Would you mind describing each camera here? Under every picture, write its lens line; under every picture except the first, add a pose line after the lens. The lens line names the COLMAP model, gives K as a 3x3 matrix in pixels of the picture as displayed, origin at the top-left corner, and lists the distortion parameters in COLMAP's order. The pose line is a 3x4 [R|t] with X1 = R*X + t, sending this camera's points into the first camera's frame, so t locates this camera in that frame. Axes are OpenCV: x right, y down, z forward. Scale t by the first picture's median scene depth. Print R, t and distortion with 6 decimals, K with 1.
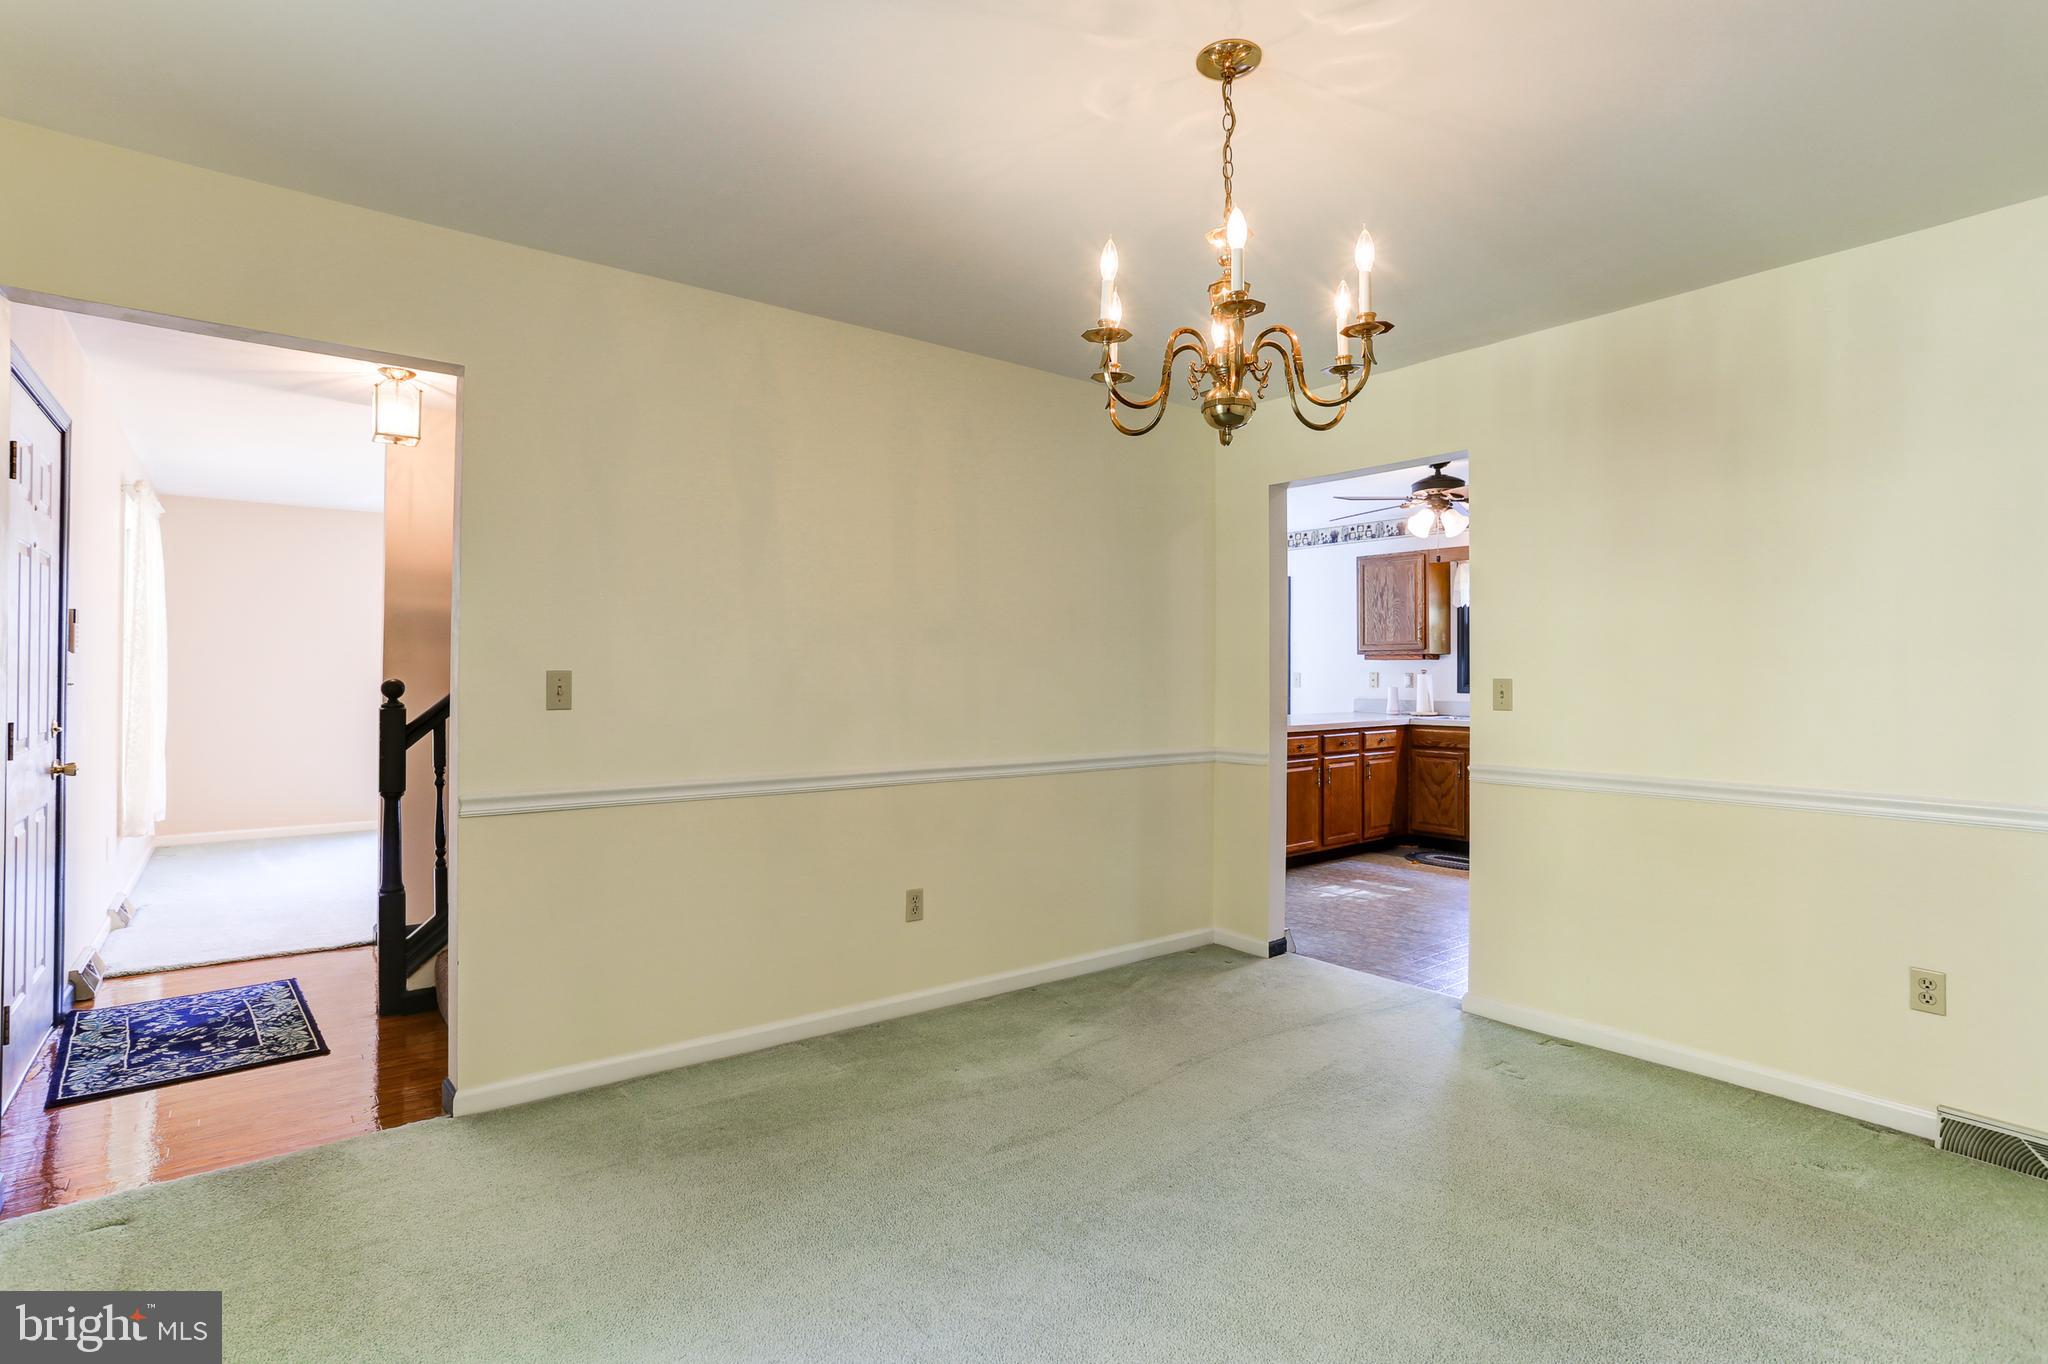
lens RADIAL K [[969.7, 0, 1017.0], [0, 969.7, 669.2], [0, 0, 1]] dist [-0.006183, 0.000077]
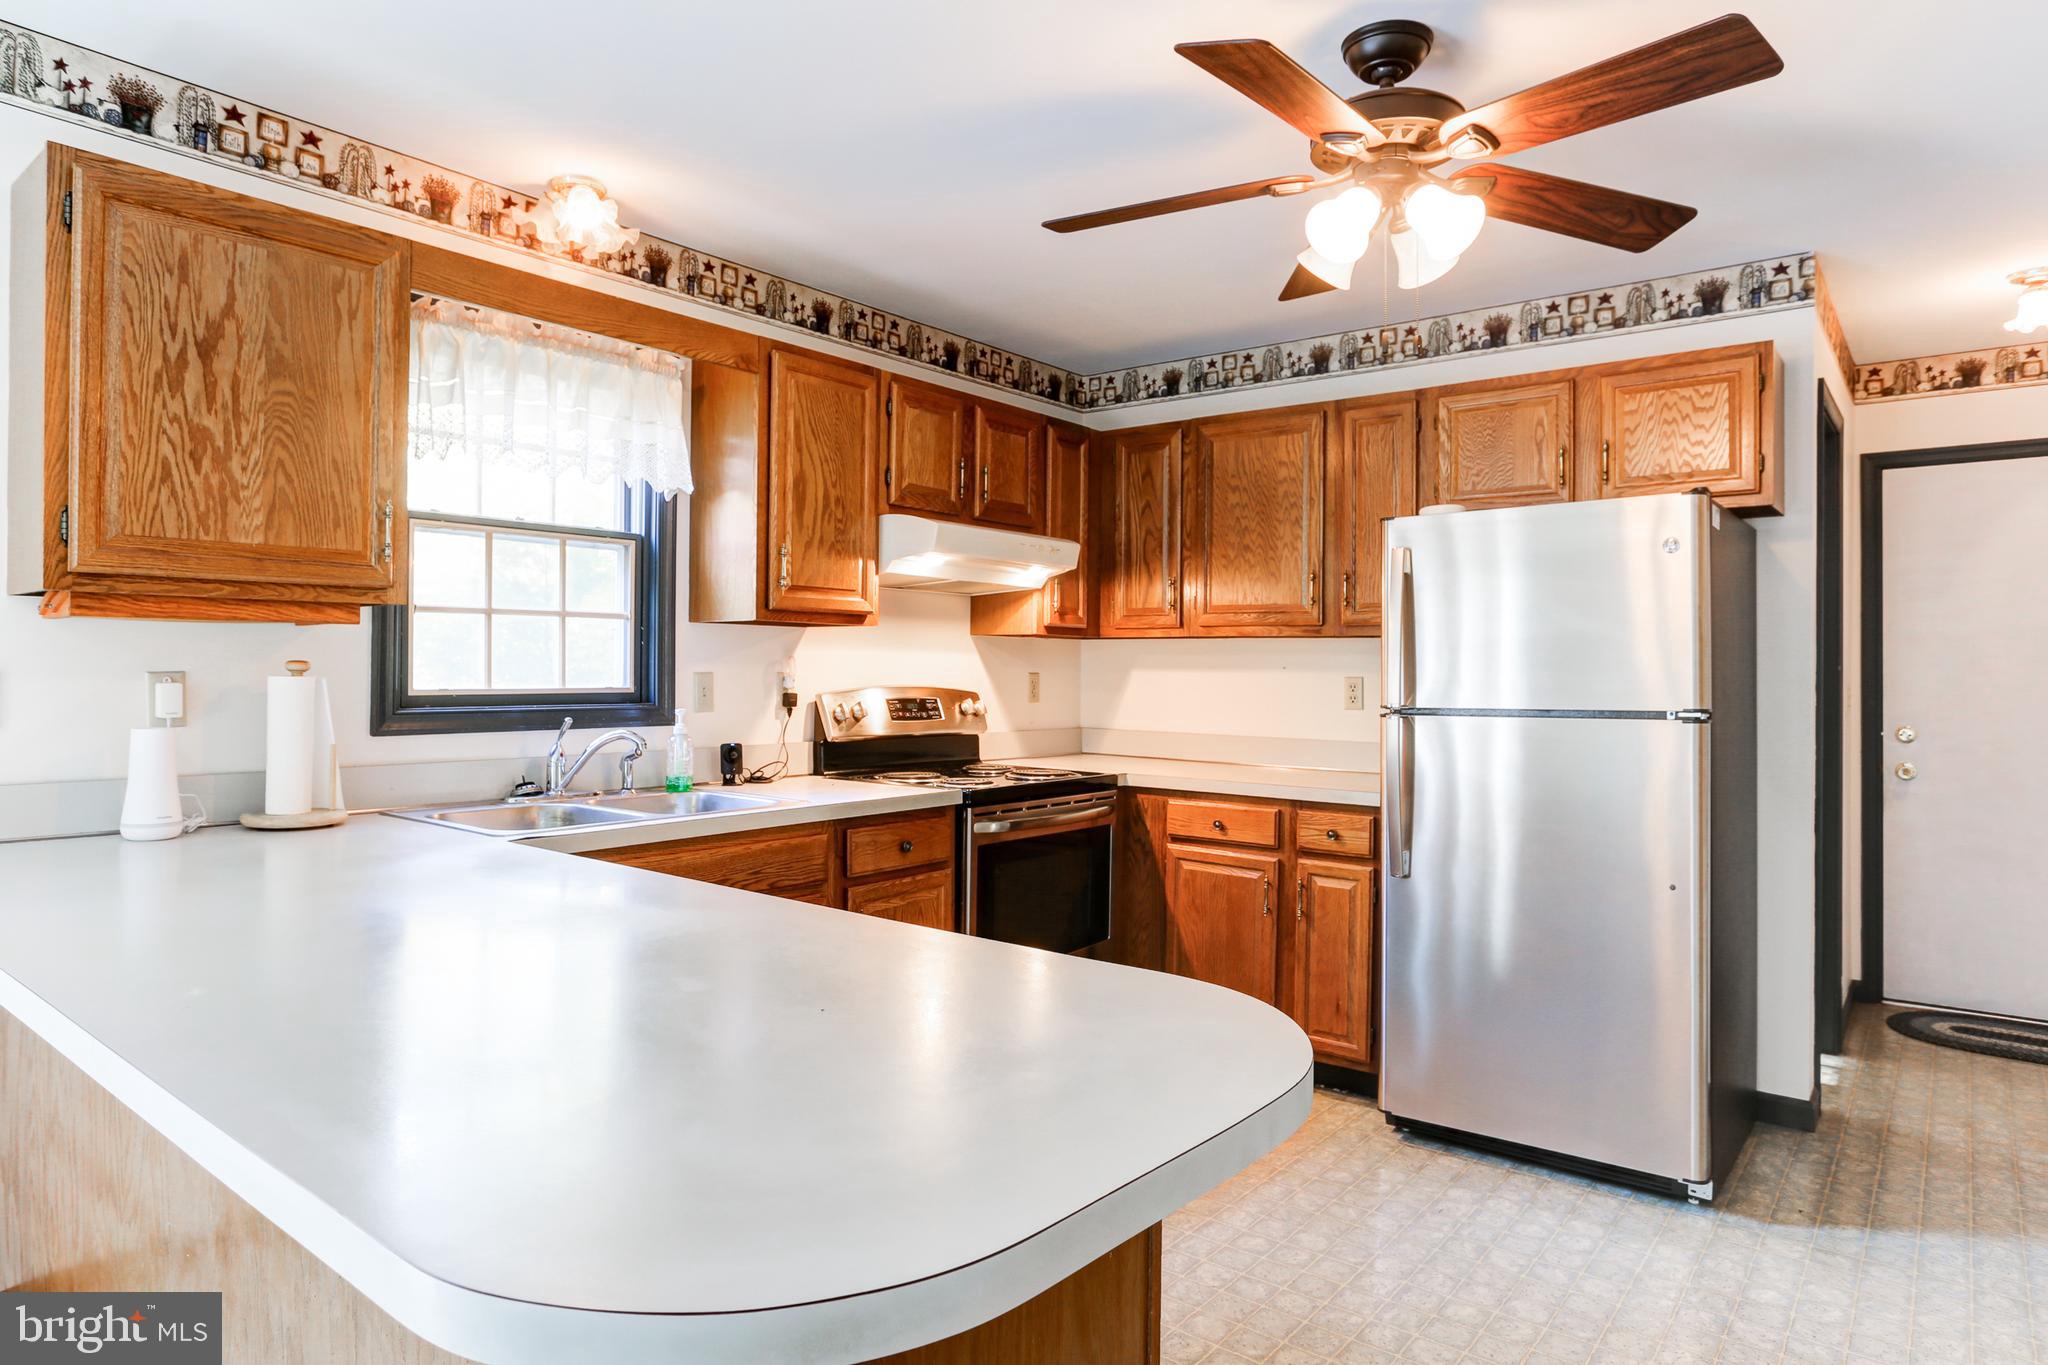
lens RADIAL K [[1192.0, 0, 1028.8], [0, 1192.0, 675.9], [0, 0, 1]] dist [-0.030083, 0.022632]
pose [[-0.245110, -0.003078, 0.969490, 0.041017], [-0.010003, 0.999950, 0.000646, 0.002848], [-0.969444, -0.009539, -0.245128, 0.896745]]
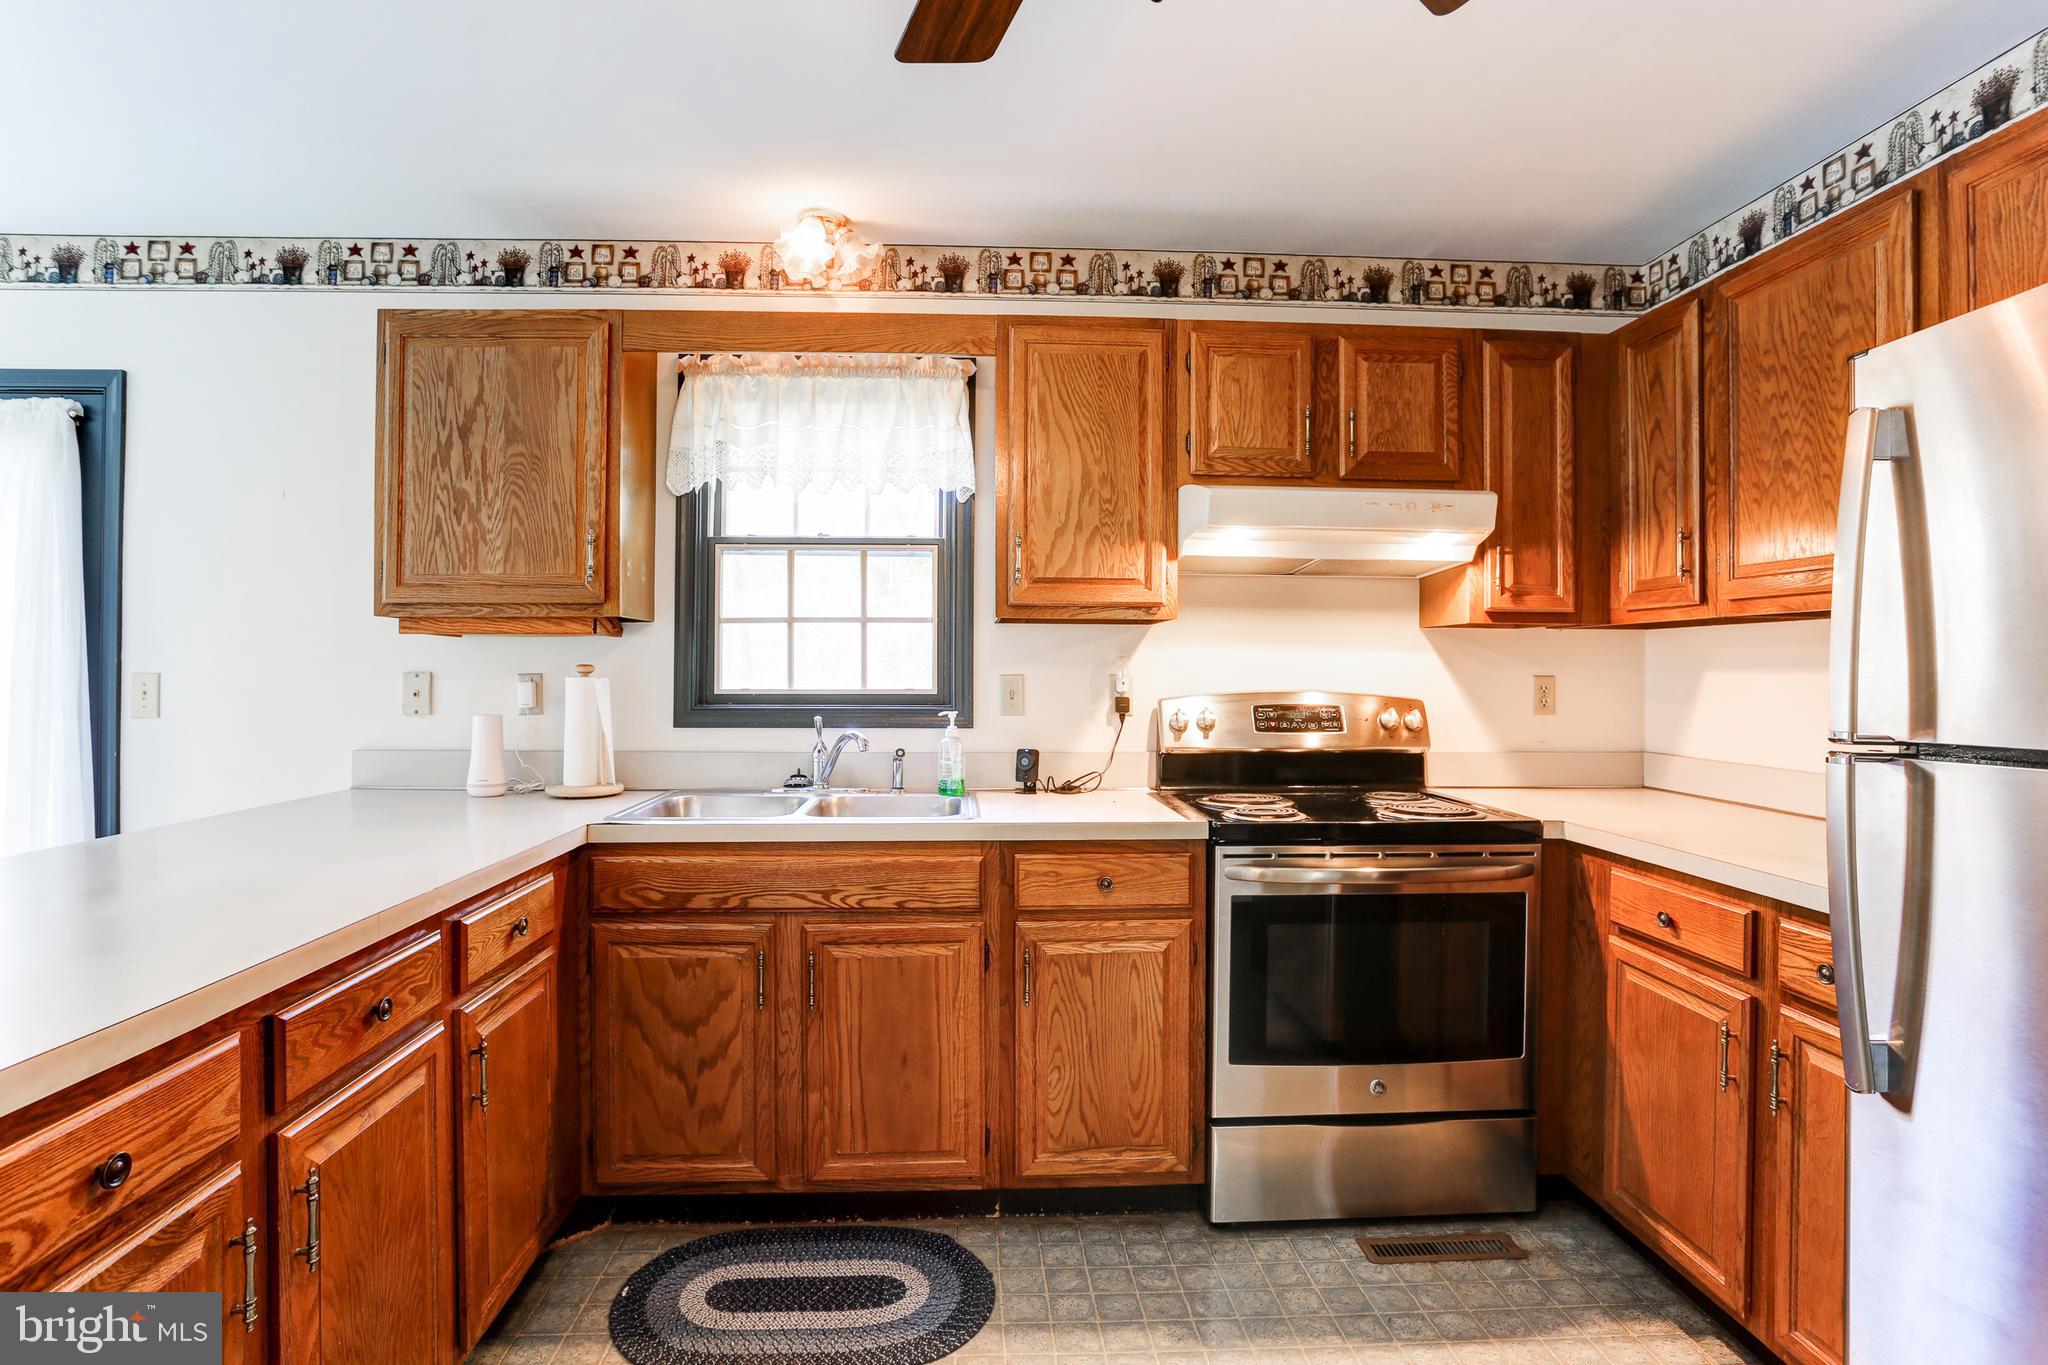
lens RADIAL K [[1038.2, 0, 1030.1], [0, 1038.2, 674.7], [0, 0, 1]] dist [-0.038653, 0.012000]
pose [[0.561301, 0.005152, 0.827596, 0.205306], [-0.008321, 0.999965, -0.000581, 0.003161], [-0.827570, -0.006560, 0.561325, 0.670103]]
